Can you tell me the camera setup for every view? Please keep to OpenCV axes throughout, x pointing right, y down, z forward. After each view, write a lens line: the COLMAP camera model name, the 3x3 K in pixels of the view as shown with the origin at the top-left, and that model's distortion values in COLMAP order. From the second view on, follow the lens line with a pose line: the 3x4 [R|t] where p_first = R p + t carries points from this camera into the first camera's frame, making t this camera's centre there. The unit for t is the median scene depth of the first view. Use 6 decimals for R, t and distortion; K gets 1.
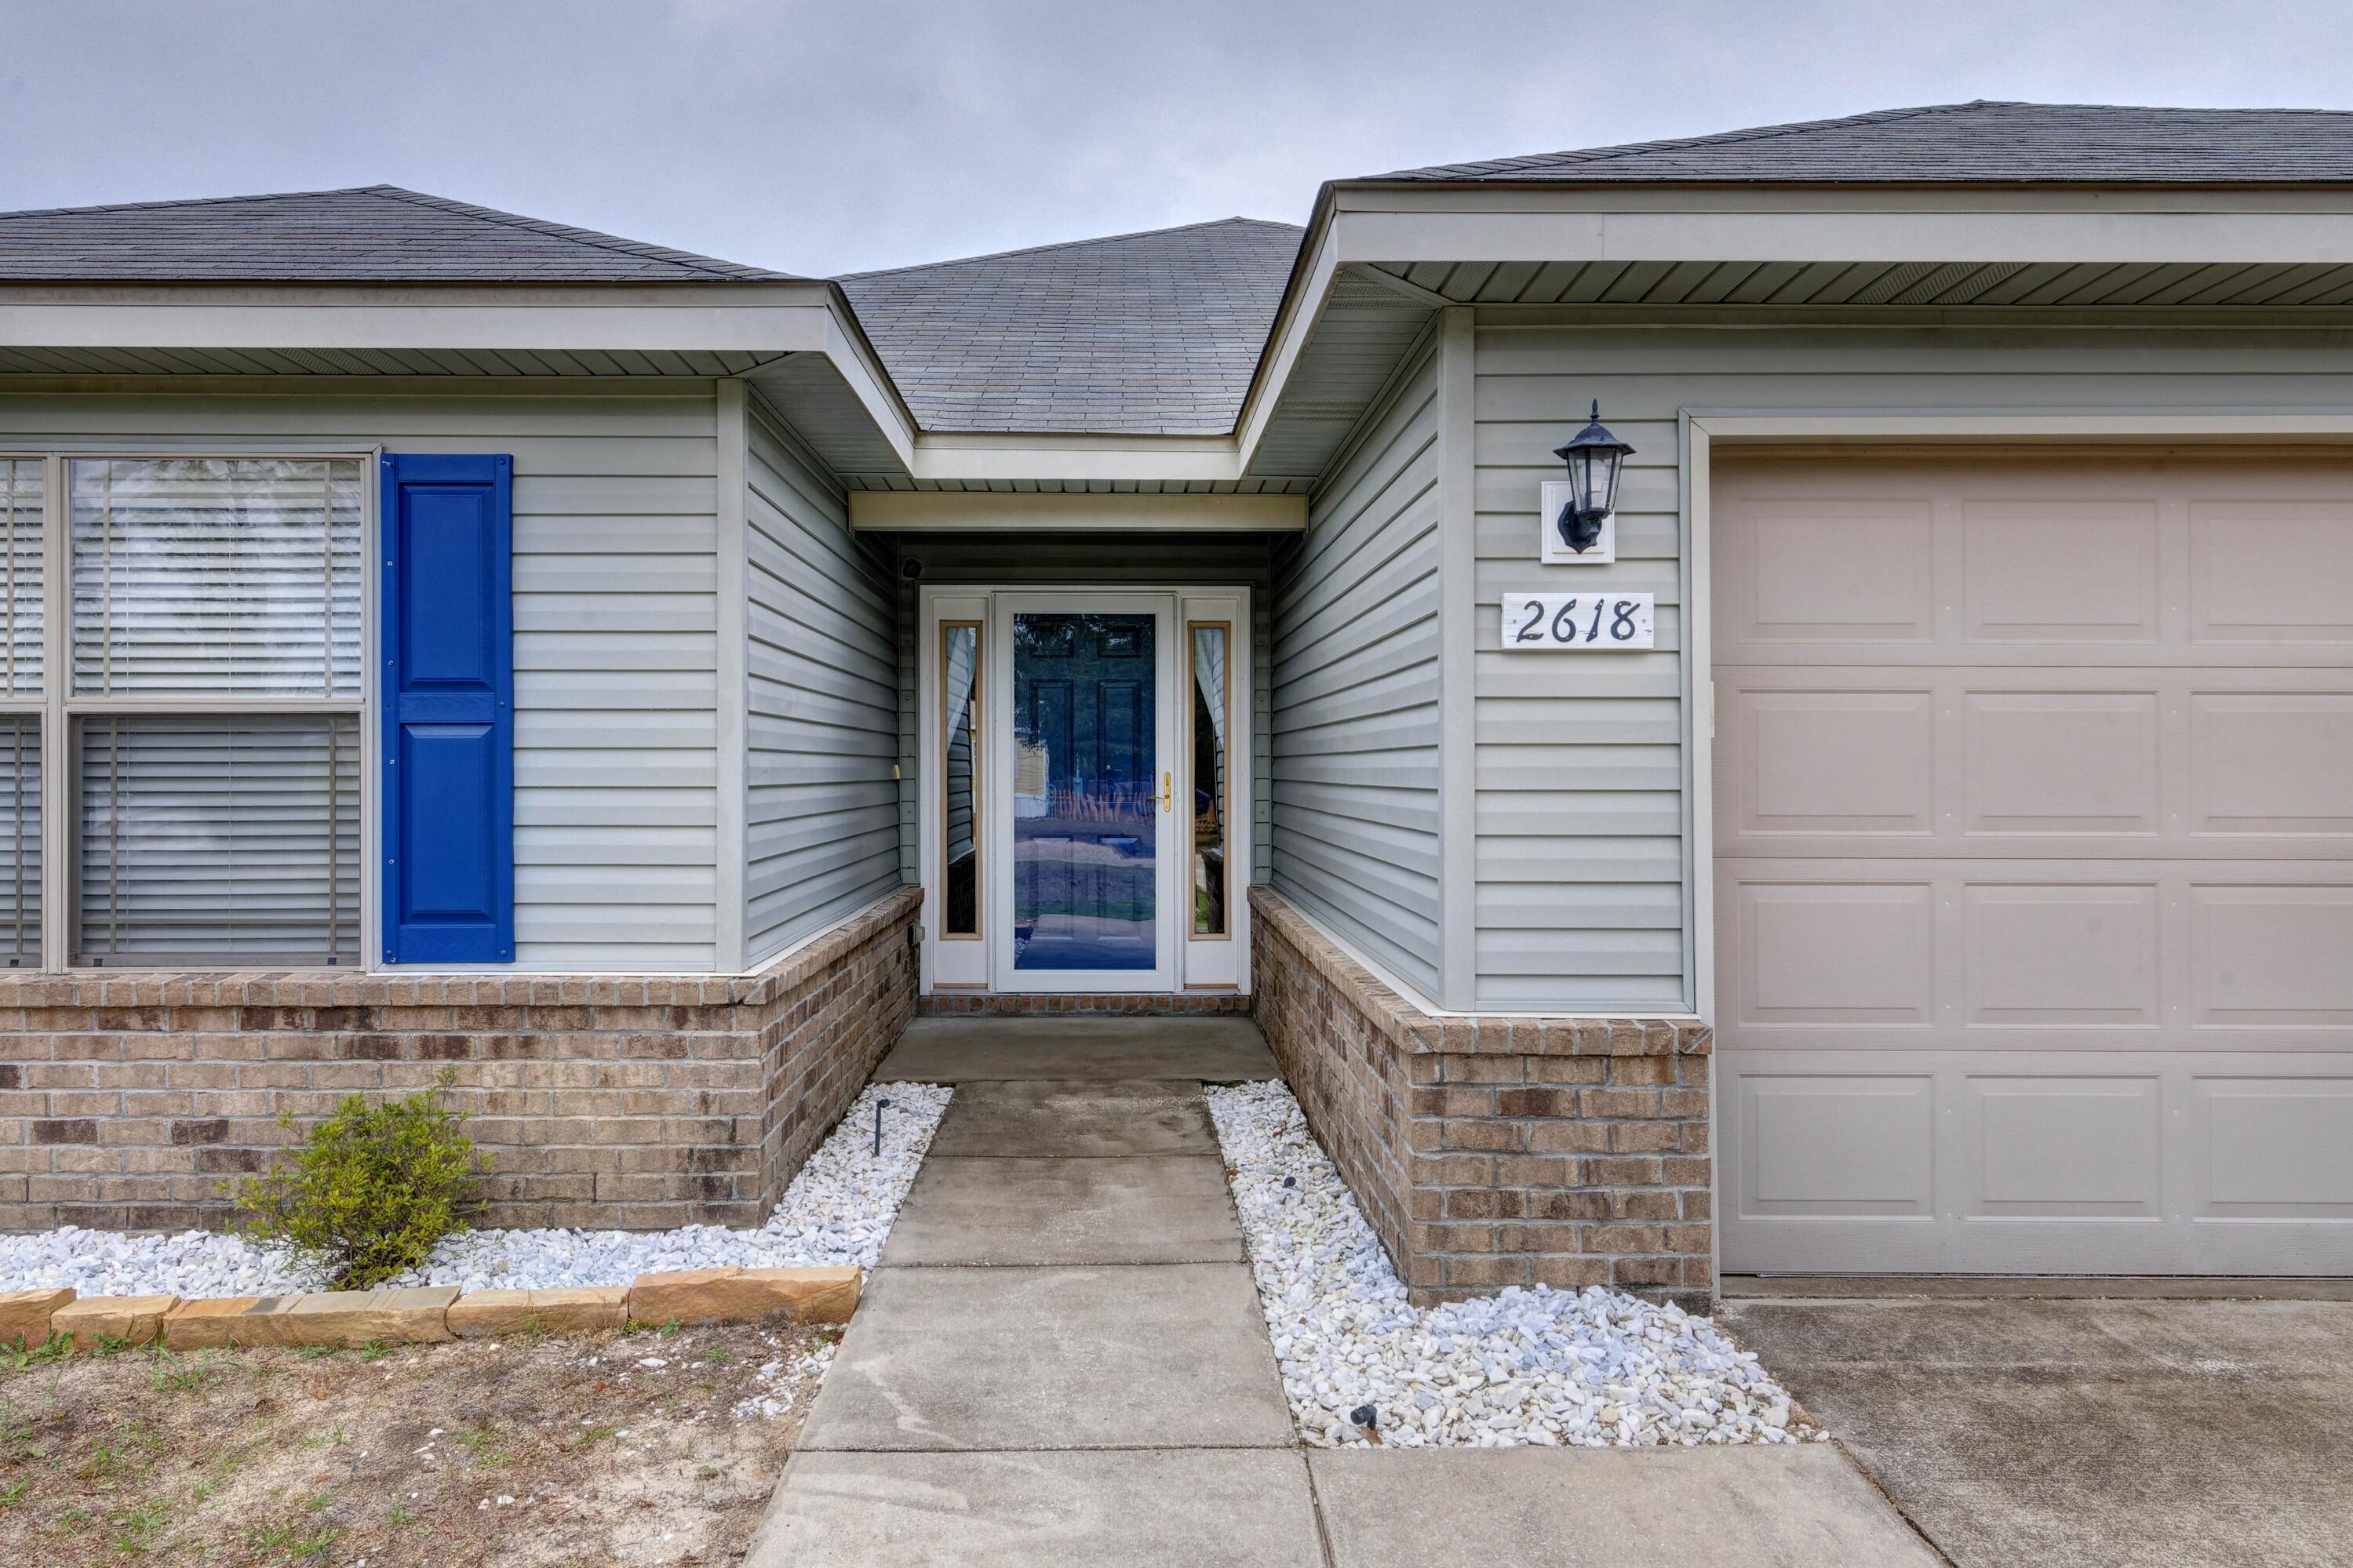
lens RADIAL K [[1402.6, 0, 1137.0], [0, 1402.6, 767.1], [0, 0, 1]] dist [0.003500, 0.001247]
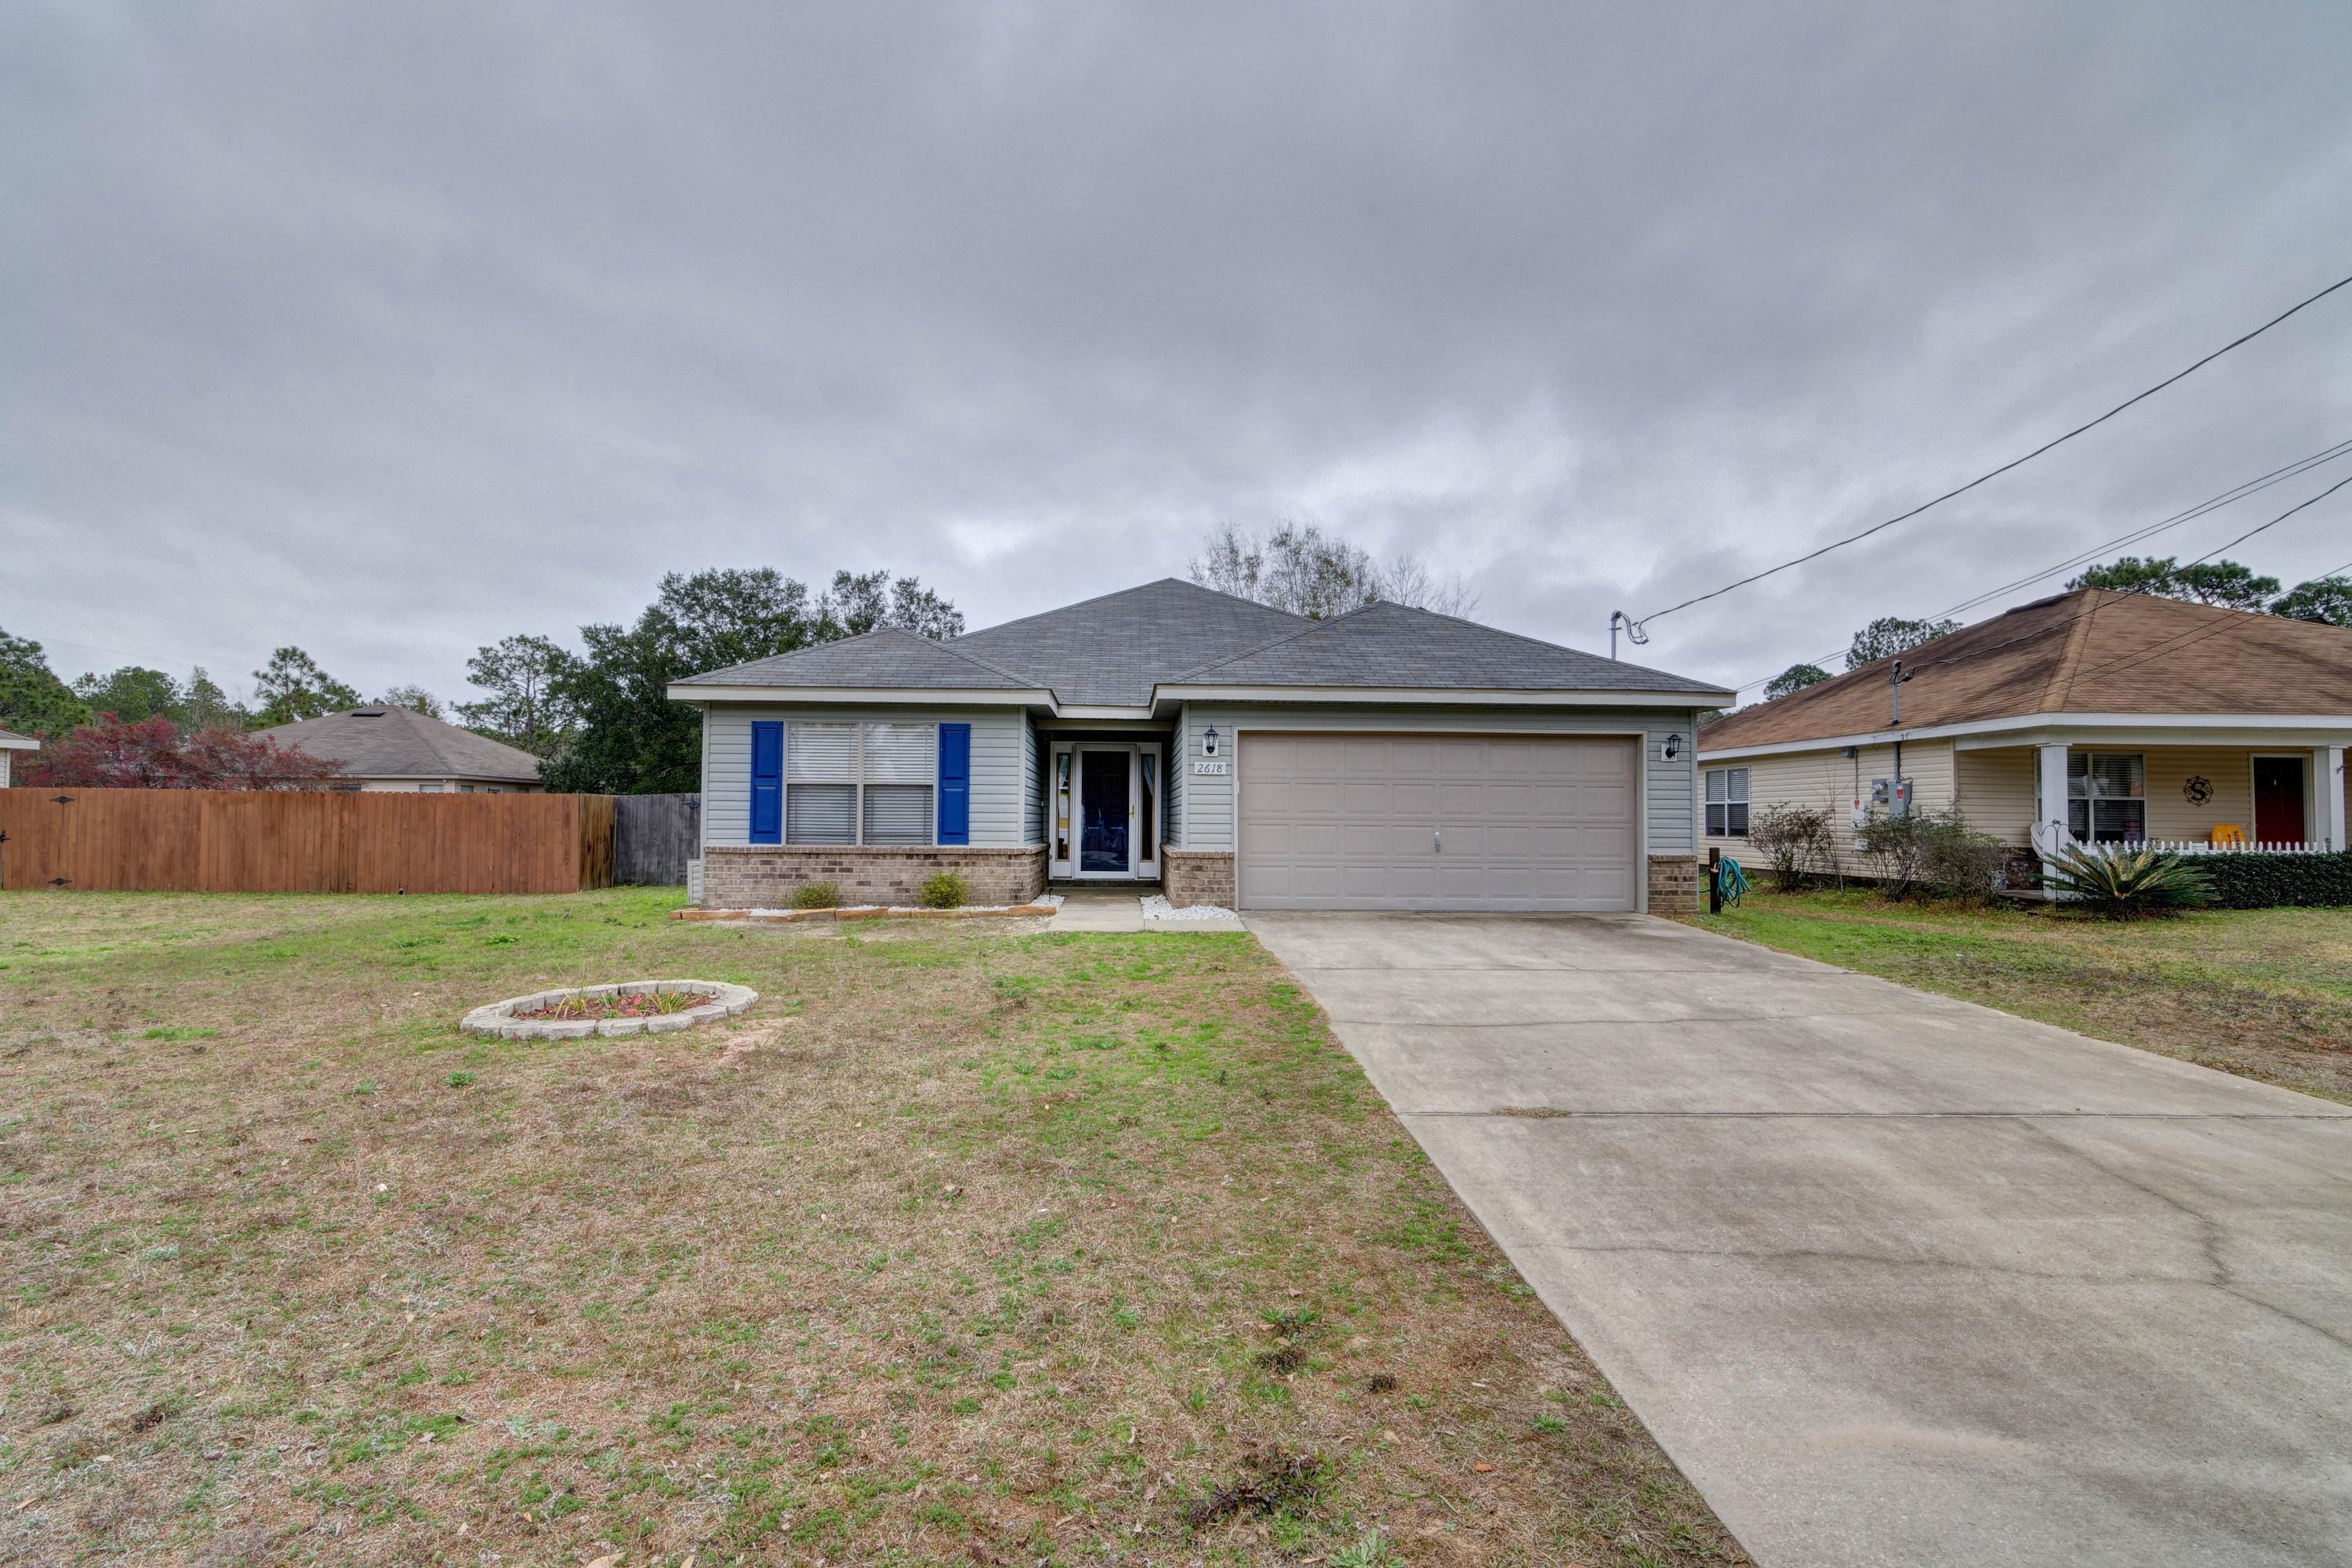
lens RADIAL K [[1078.4, 0, 1176.0], [0, 1078.4, 784.0], [0, 0, 1]] dist [0.004458, 0.000187]
pose [[0.999432, 0.009254, 0.032403, 0.067164], [-0.008125, 0.999361, -0.034801, 0.065414], [-0.032704, 0.034518, 0.998869, -2.242854]]
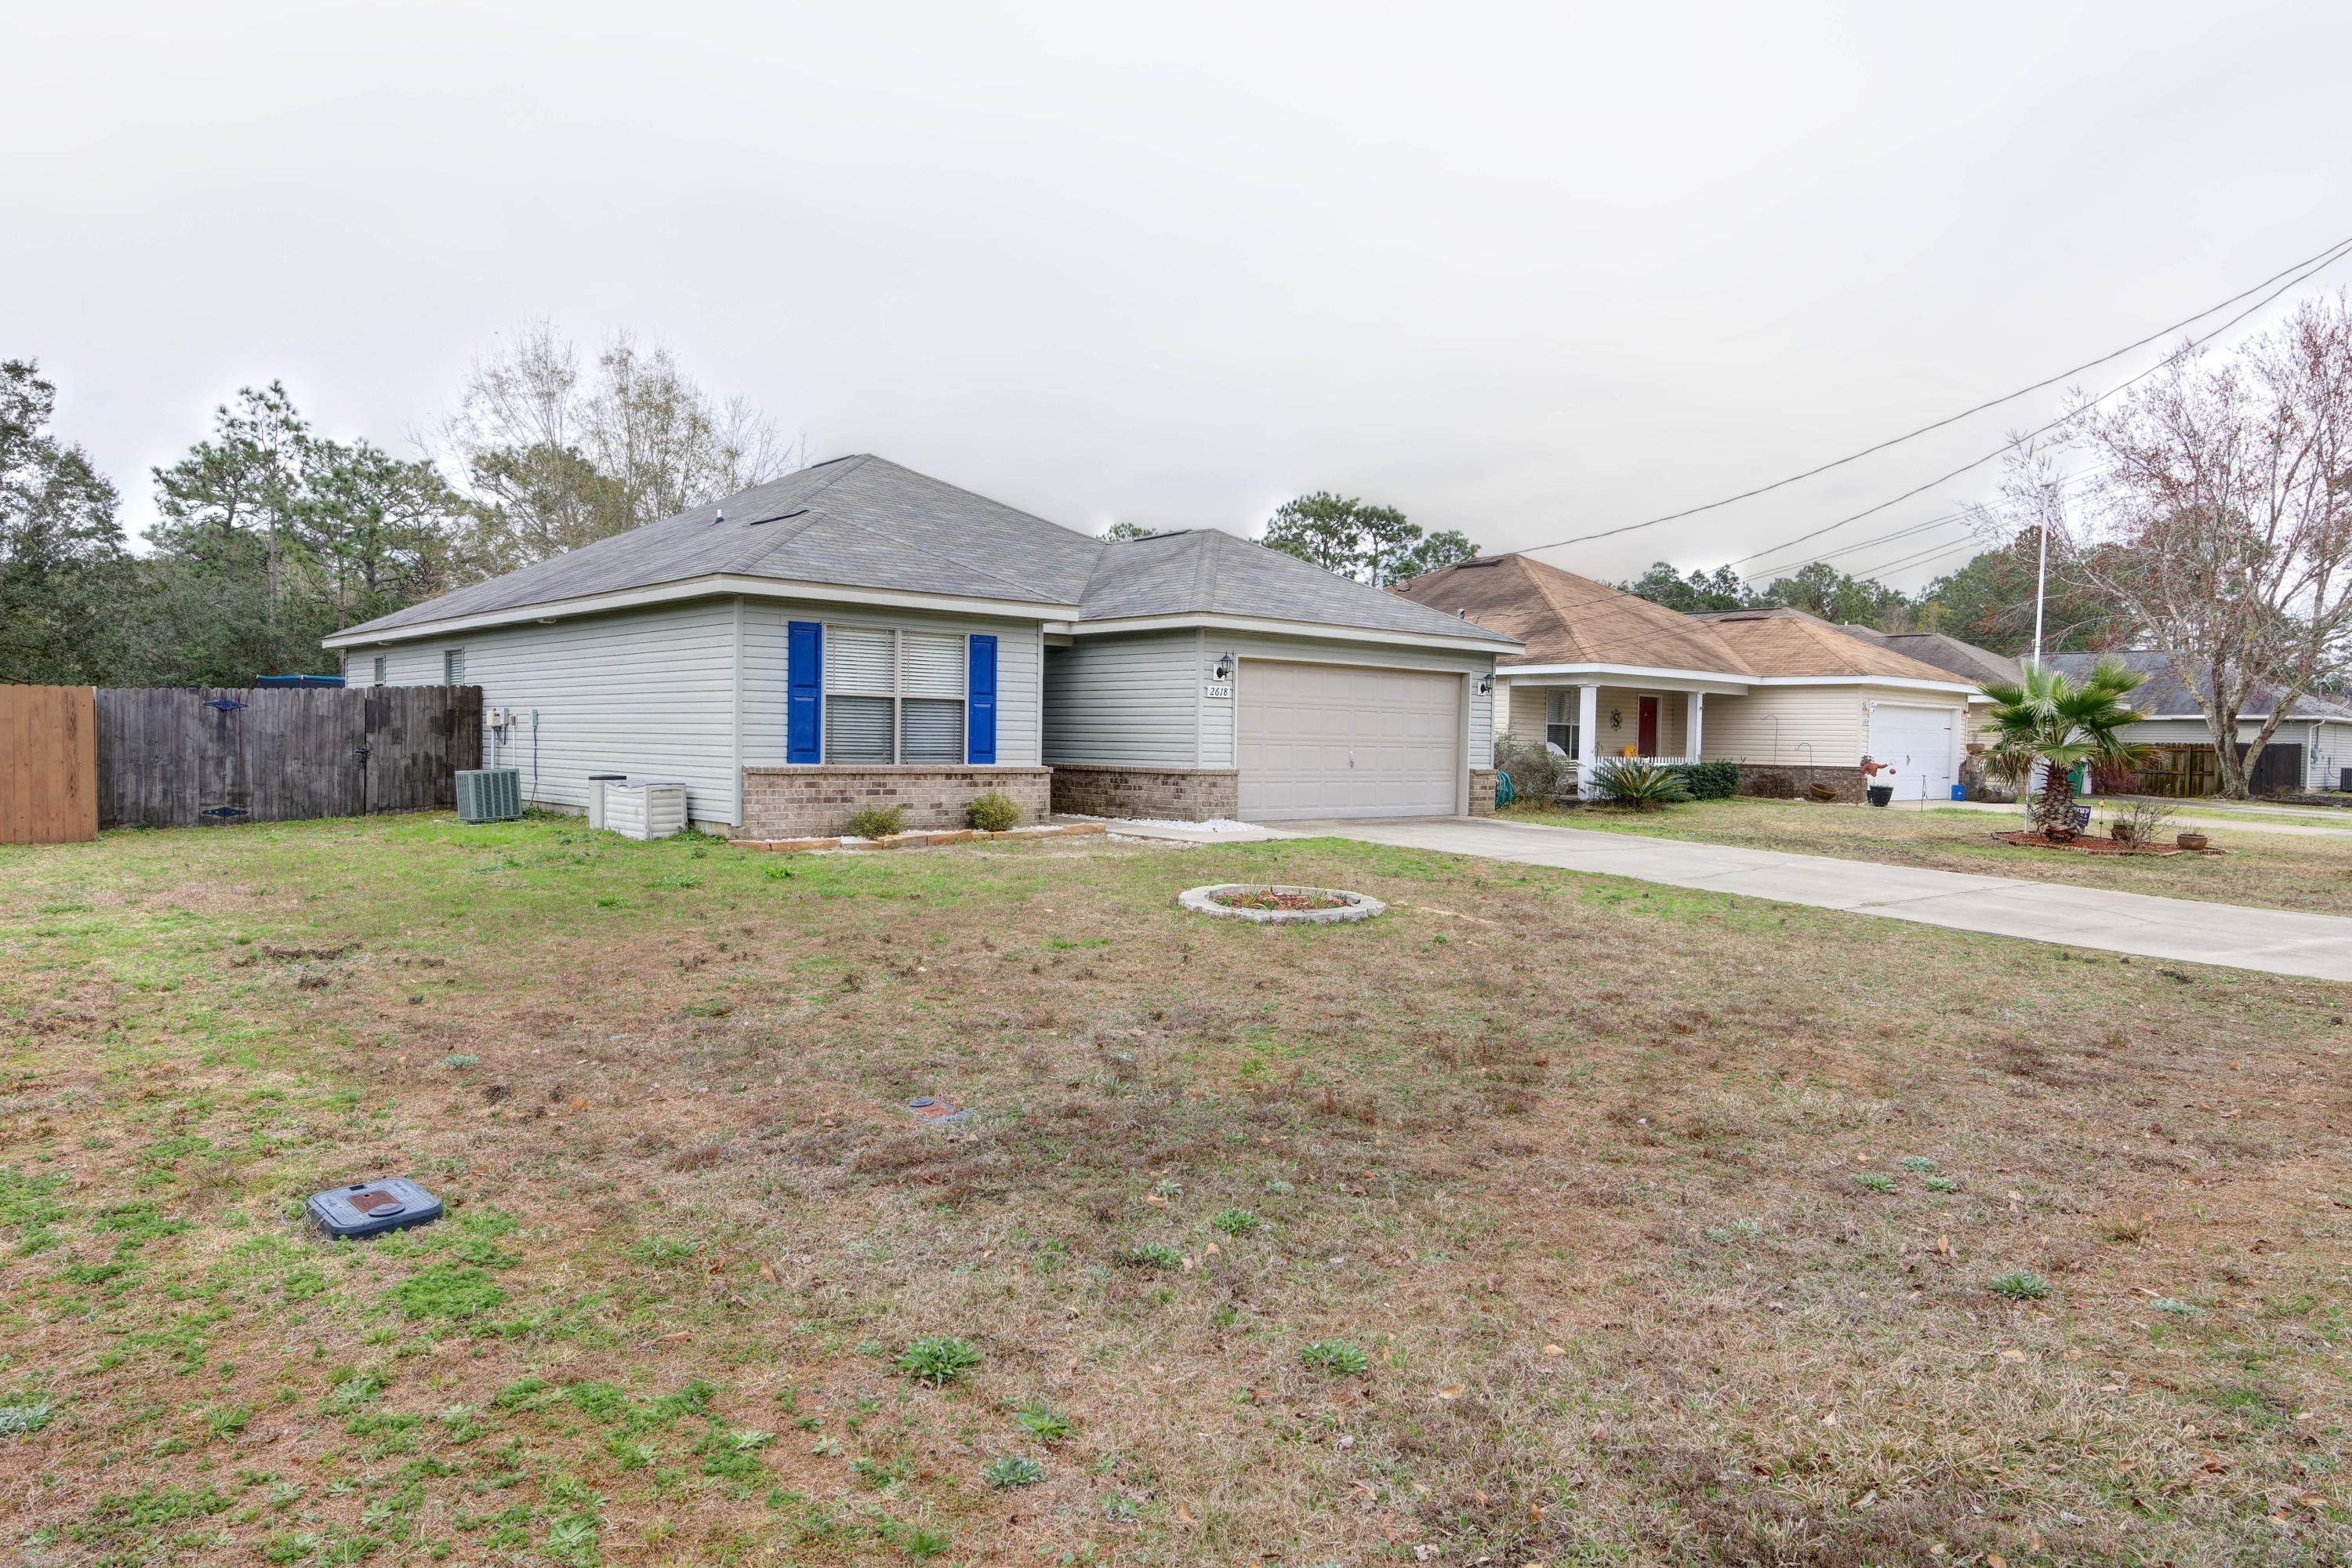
lens RADIAL K [[1402.2, 0, 1136.5], [0, 1402.2, 767.1], [0, 0, 1]] dist [0.003500, 0.001247]
pose [[0.771976, 0.001175, 0.635651, -2.681413], [-0.016687, 0.999691, 0.018418, 0.069442], [-0.635433, -0.024826, 0.771757, -2.341189]]
